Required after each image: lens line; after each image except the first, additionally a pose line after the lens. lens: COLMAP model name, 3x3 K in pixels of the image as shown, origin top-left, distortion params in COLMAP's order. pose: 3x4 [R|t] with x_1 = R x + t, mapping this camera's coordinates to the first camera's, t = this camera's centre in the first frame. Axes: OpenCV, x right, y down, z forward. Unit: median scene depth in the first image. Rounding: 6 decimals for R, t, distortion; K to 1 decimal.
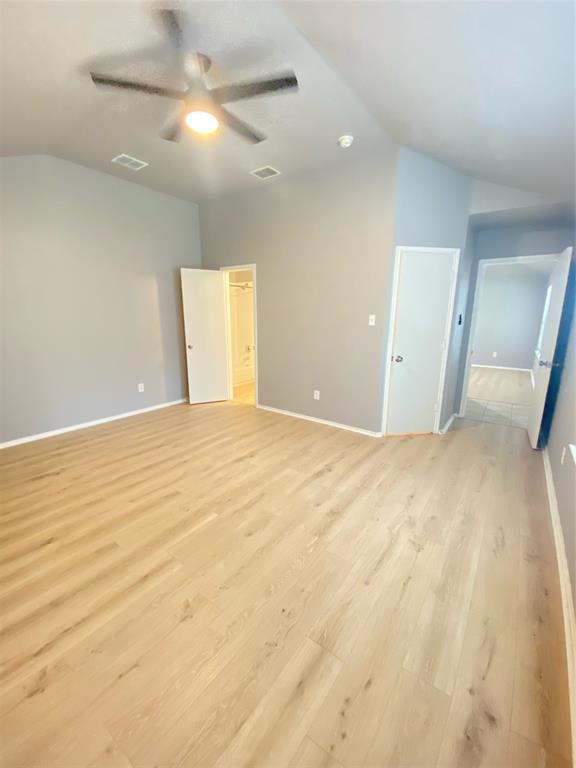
lens RADIAL K [[314.8, 0, 266.6], [0, 314.8, 388.4], [0, 0, 1]] dist [0.005808, -0.012009]
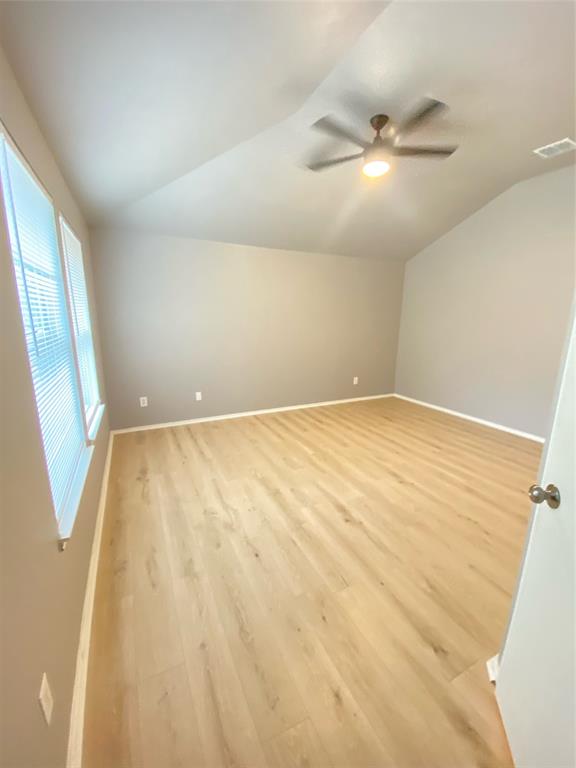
lens RADIAL K [[314.8, 0, 290.8], [0, 314.8, 381.5], [0, 0, 1]] dist [0.005808, -0.012009]
pose [[-0.424403, 0.181095, -0.887179, 1.003417], [-0.223710, 0.928450, 0.296536, -0.292282], [0.877403, 0.324322, -0.353525, 1.172221]]
